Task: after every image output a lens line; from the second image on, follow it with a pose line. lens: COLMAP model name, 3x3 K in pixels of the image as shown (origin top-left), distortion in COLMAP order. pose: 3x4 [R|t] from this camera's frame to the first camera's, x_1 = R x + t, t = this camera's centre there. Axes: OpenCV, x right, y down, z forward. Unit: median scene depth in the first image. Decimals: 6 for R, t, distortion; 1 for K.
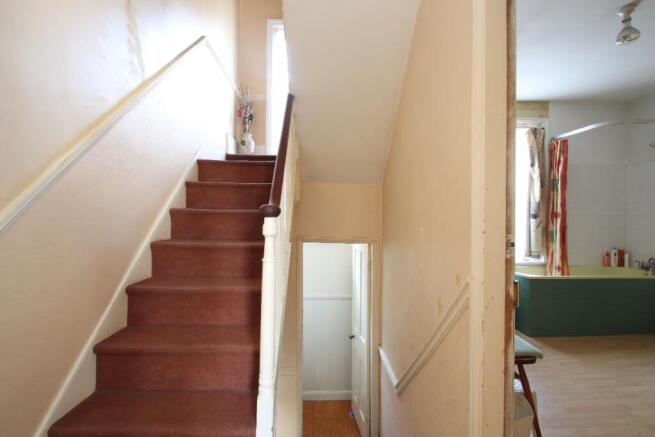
lens RADIAL K [[307.7, 0, 327.2], [0, 307.7, 219.3], [0, 0, 1]] dist [-0.015998, 0.000031]
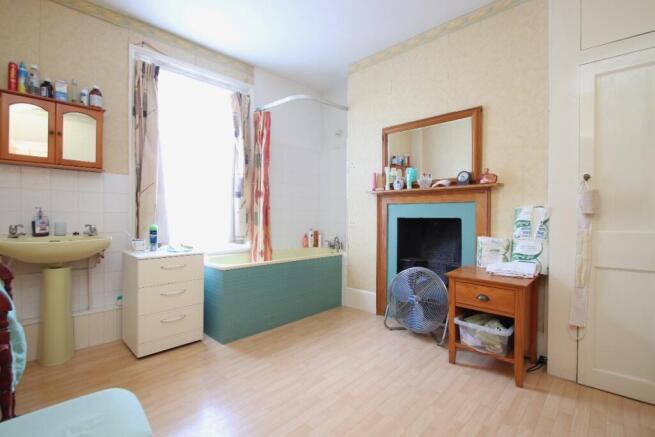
lens RADIAL K [[307.7, 0, 327.7], [0, 307.7, 218.1], [0, 0, 1]] dist [-0.015998, 0.000031]
pose [[0.712359, -0.006461, 0.701785, 0.256095], [0.001692, 0.999971, 0.007489, 0.049098], [-0.701813, -0.004147, 0.712349, 0.215782]]
